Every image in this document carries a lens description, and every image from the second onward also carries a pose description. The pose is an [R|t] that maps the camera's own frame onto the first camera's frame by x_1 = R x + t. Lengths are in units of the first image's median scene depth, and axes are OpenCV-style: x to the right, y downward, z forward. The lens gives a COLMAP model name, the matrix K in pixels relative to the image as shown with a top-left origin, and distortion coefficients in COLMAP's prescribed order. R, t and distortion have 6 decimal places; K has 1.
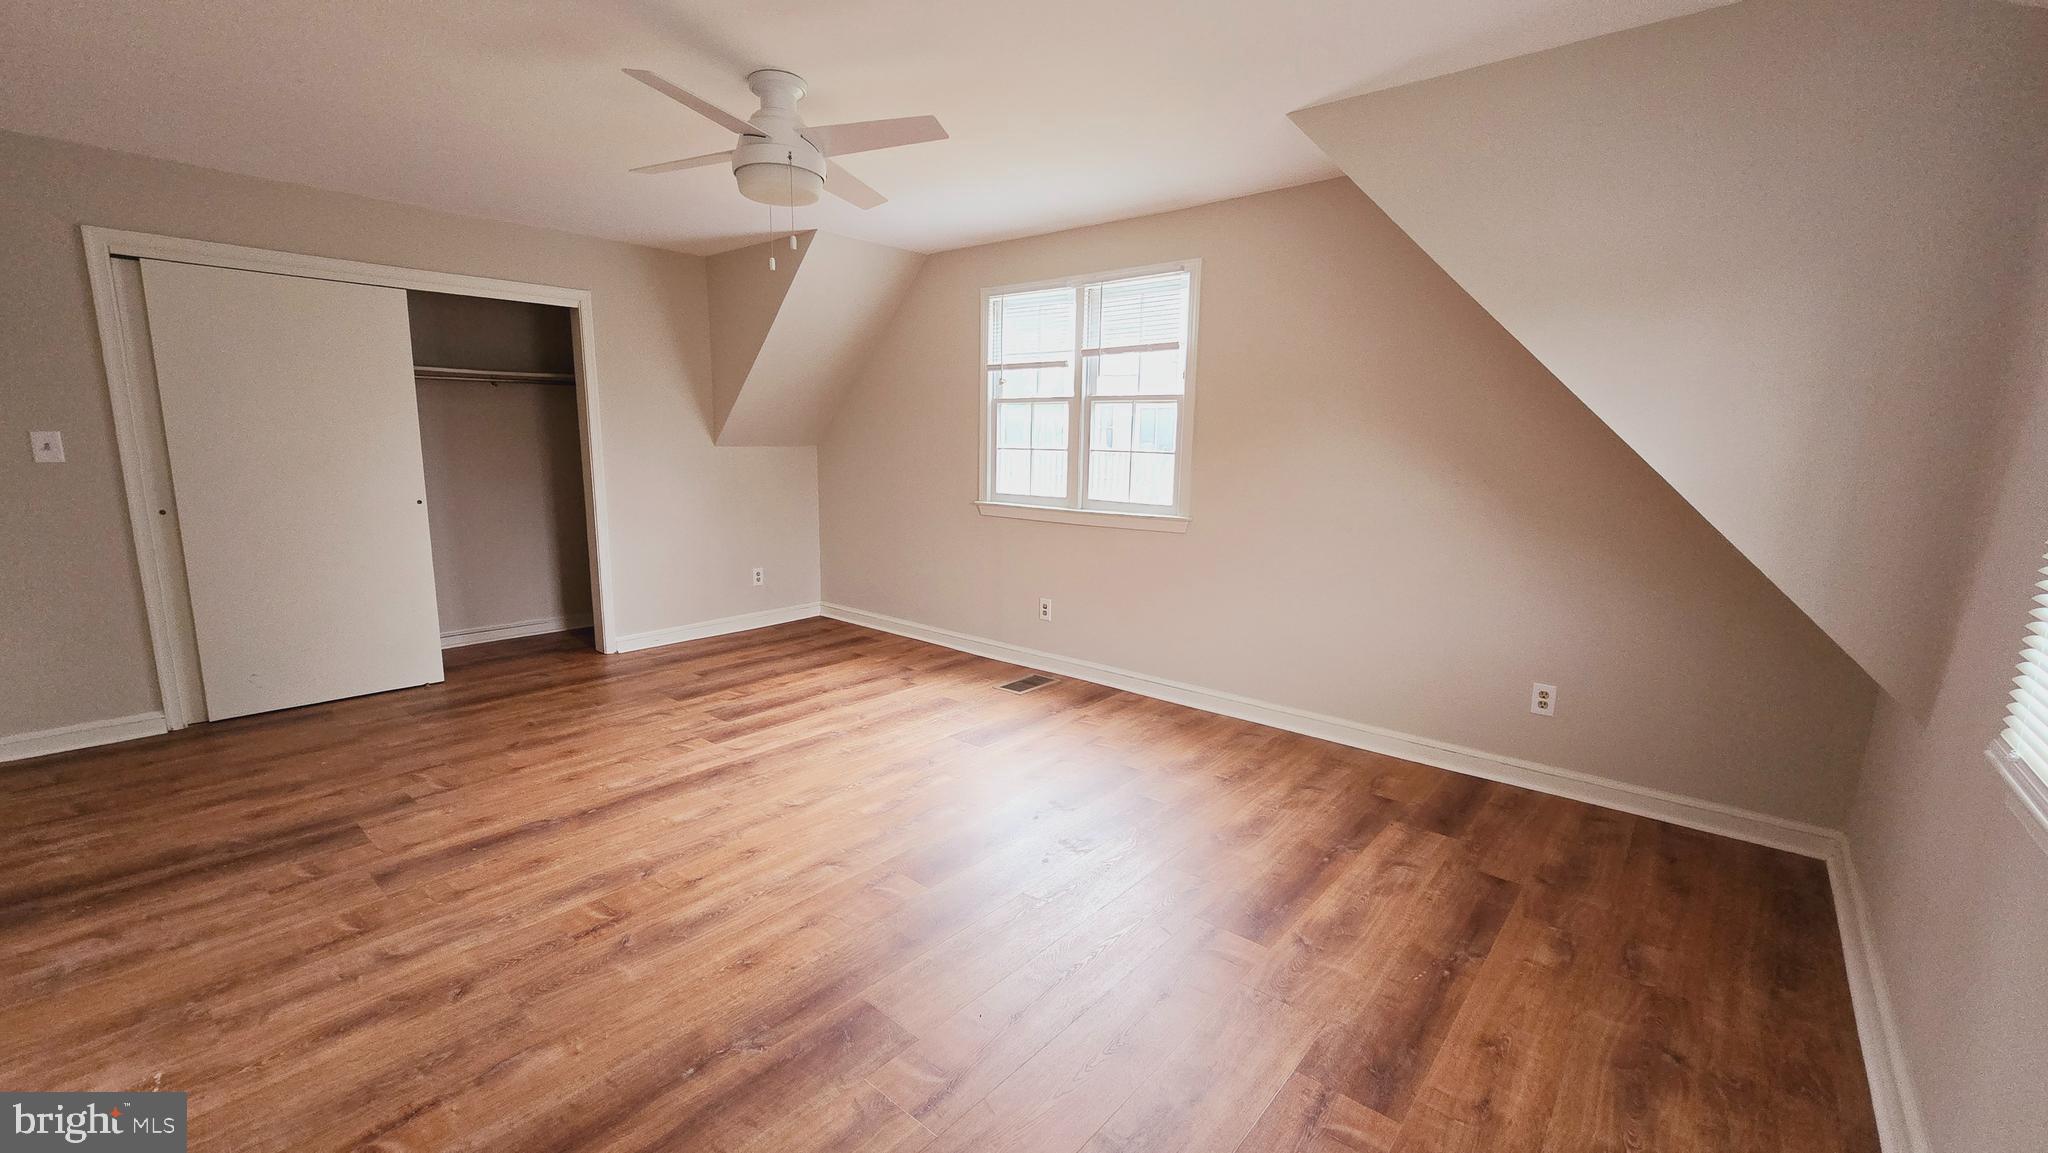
lens RADIAL K [[839.1, 0, 1012.7], [0, 839.1, 580.7], [0, 0, 1]] dist [-0.000280, 0.000754]
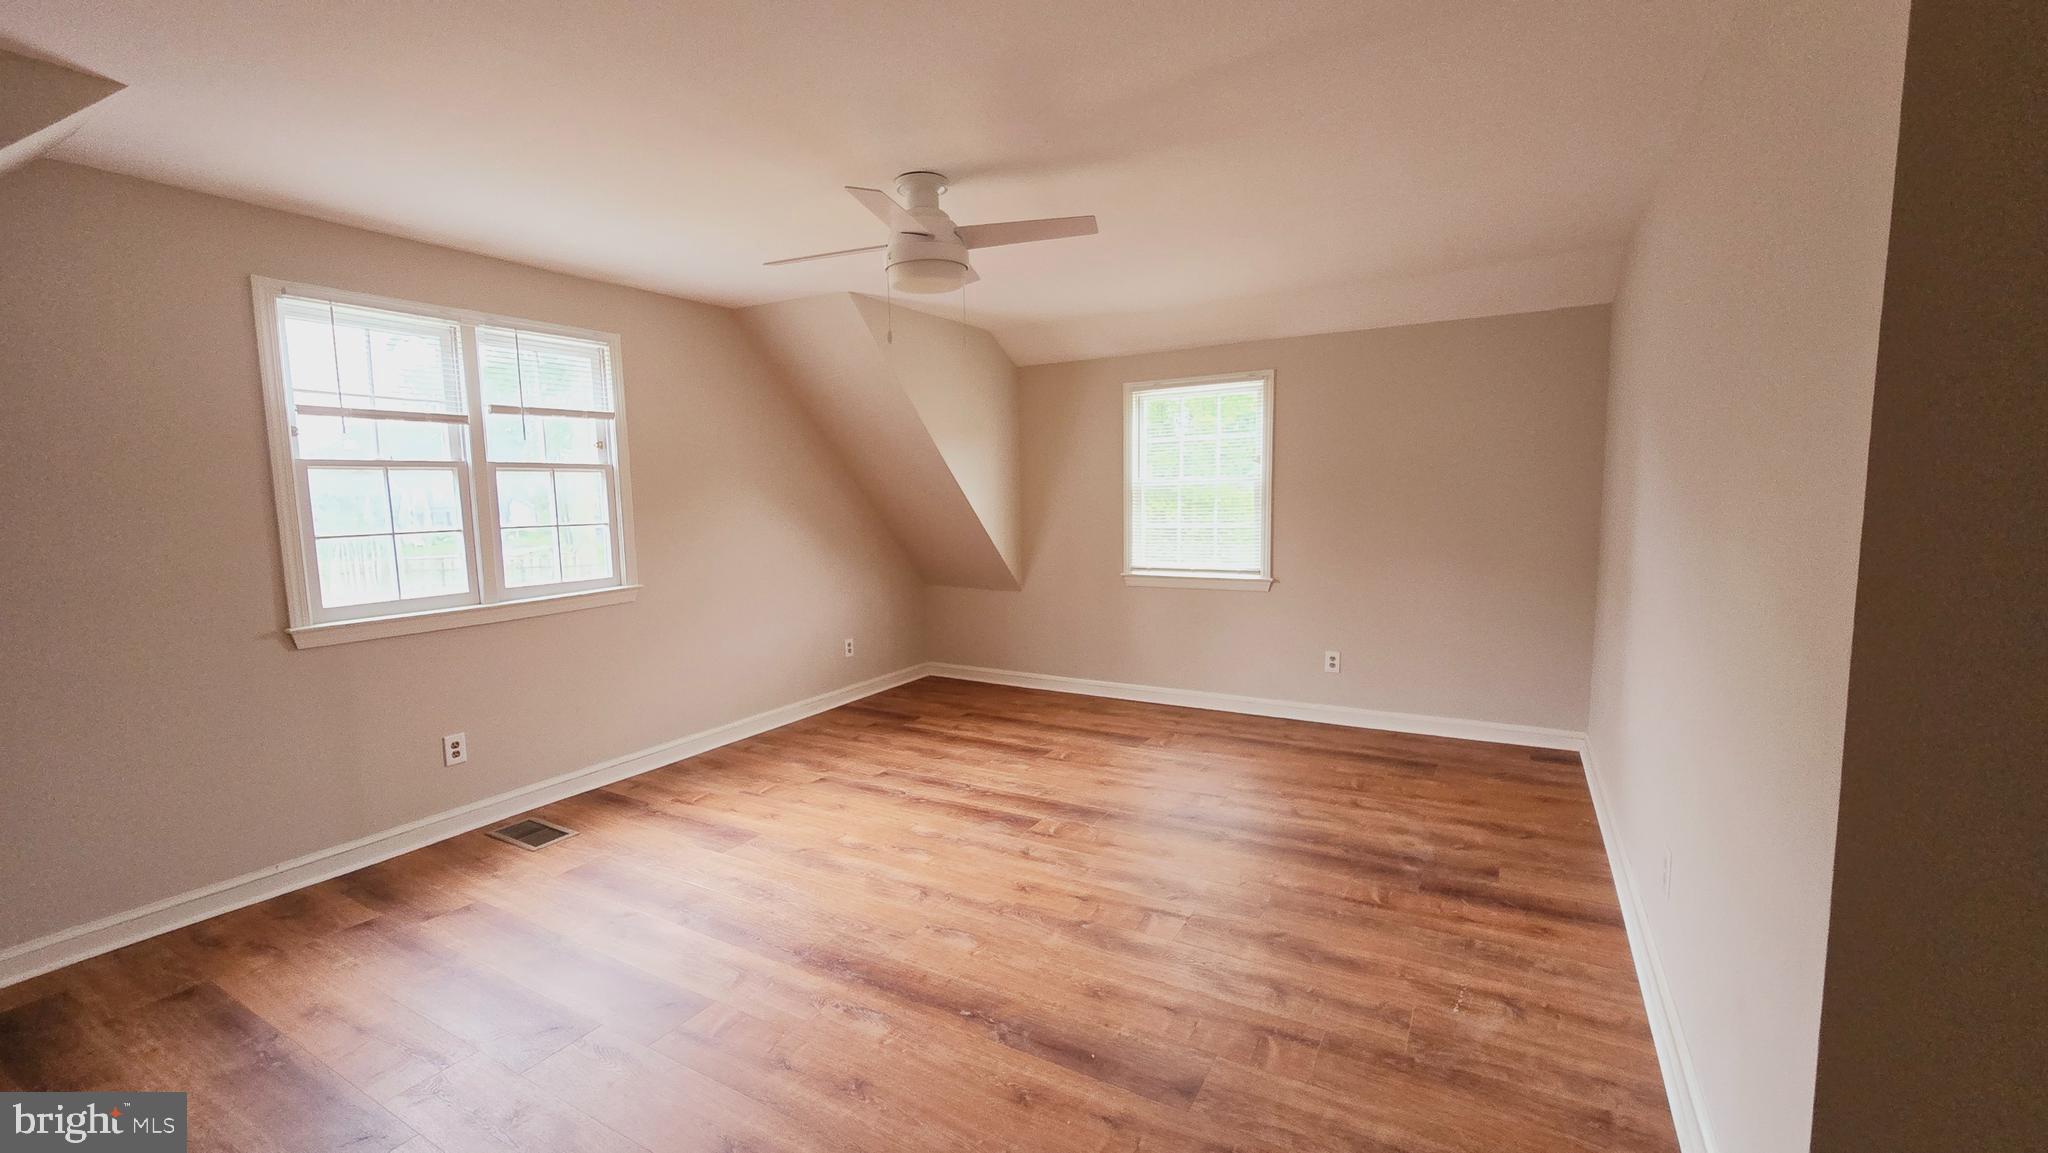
lens RADIAL K [[839.1, 0, 1012.7], [0, 839.1, 580.7], [0, 0, 1]] dist [-0.000280, 0.000754]
pose [[-0.178717, -0.118140, 0.976782, -1.055760], [0.183913, 0.971256, 0.151121, -0.183856], [-0.966559, 0.206650, -0.151852, 0.874575]]
